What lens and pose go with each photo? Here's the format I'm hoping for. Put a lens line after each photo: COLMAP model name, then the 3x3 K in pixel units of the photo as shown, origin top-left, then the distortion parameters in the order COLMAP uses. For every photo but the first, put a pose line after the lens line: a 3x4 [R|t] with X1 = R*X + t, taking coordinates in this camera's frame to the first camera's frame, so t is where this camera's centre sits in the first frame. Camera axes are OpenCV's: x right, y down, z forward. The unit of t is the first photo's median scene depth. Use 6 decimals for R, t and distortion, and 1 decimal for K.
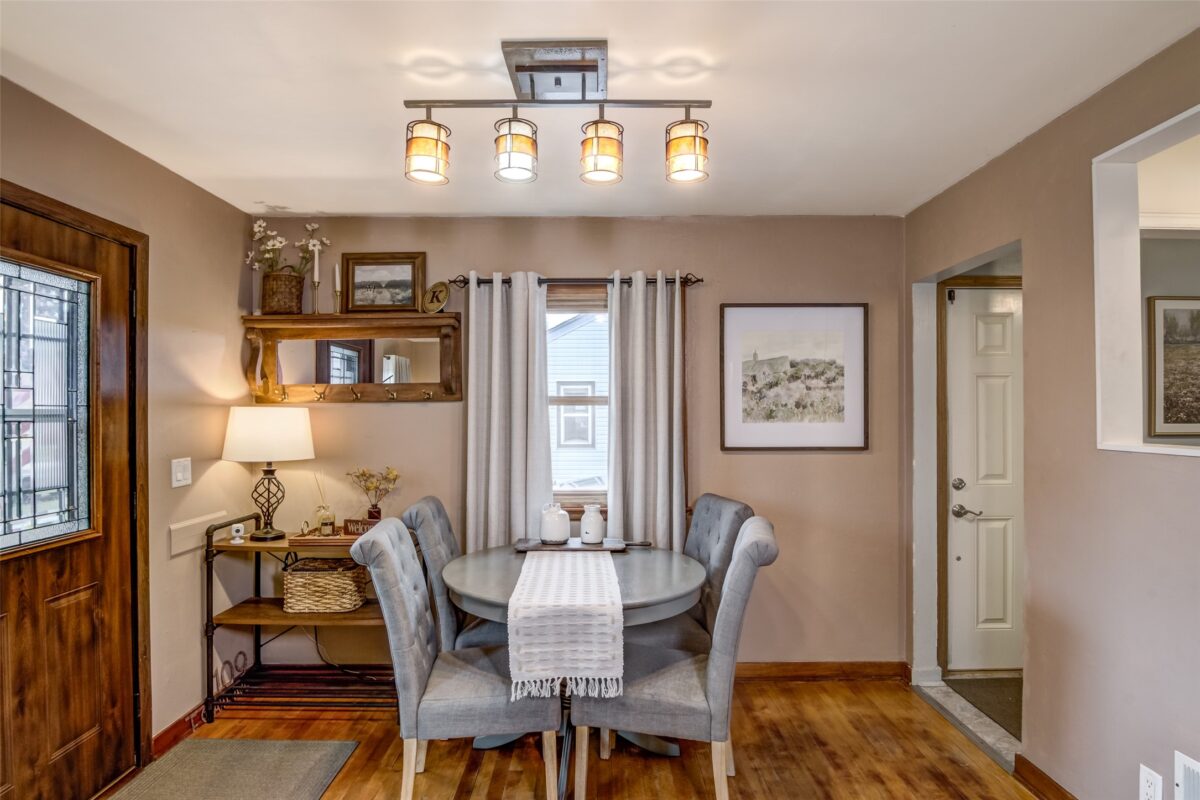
lens RADIAL K [[612.5, 0, 601.3], [0, 612.5, 409.9], [0, 0, 1]] dist [-0.000046, -0.016353]
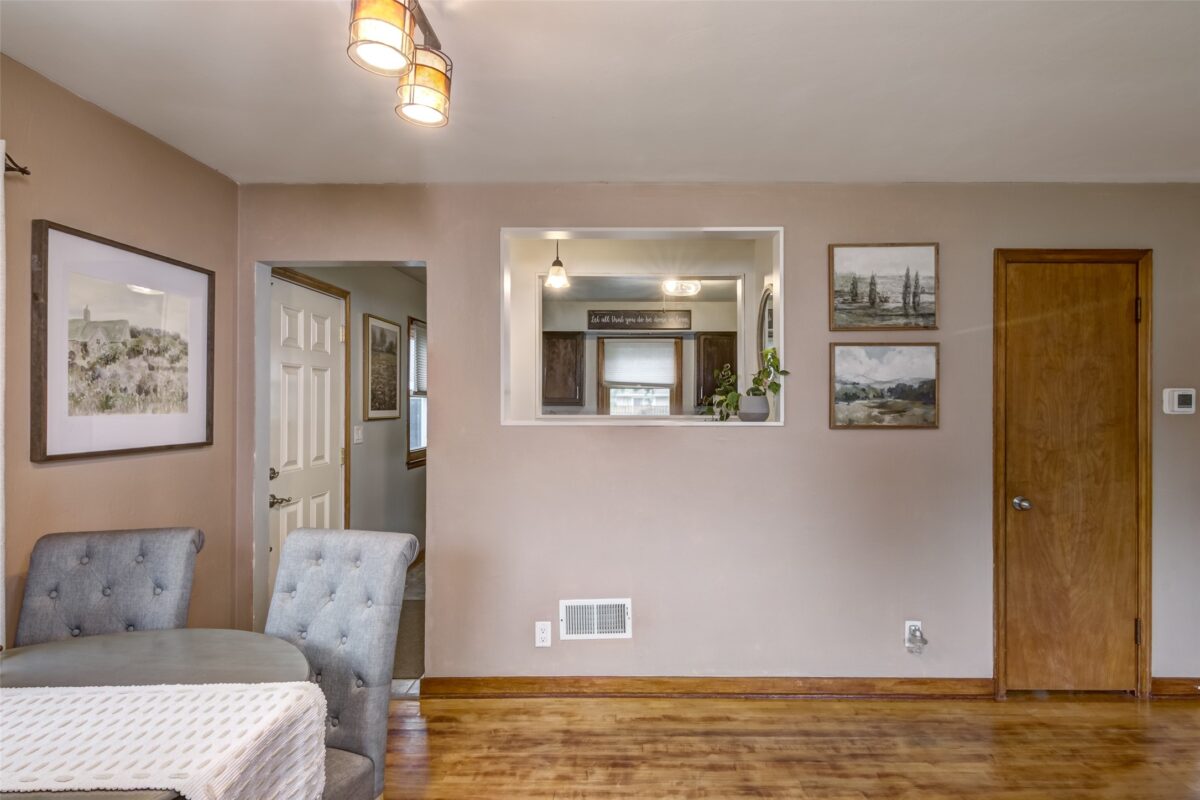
lens RADIAL K [[600.9, 0, 636.3], [0, 600.9, 399.5], [0, 0, 1]] dist [0.001059, -0.001136]
pose [[0.006444, 0.008264, 0.999945, -0.398770], [-0.002970, 0.999962, -0.008245, 0.007827], [-0.999975, -0.002916, 0.006469, 0.415788]]
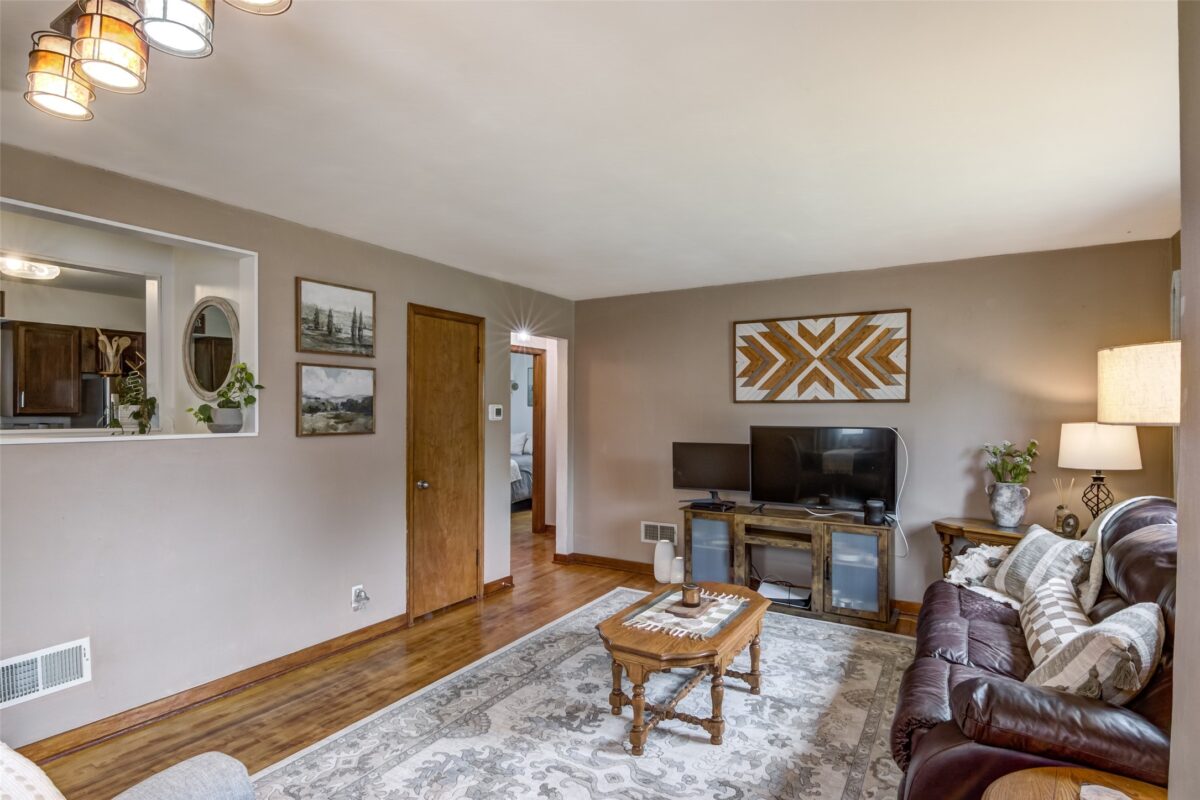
lens RADIAL K [[612.5, 0, 601.3], [0, 612.5, 409.9], [0, 0, 1]] dist [-0.000046, -0.016353]
pose [[-0.857956, 0.000255, 0.513723, -0.492261], [-0.002121, 0.999990, -0.004038, -0.000480], [-0.513718, -0.004554, -0.857947, 0.773824]]
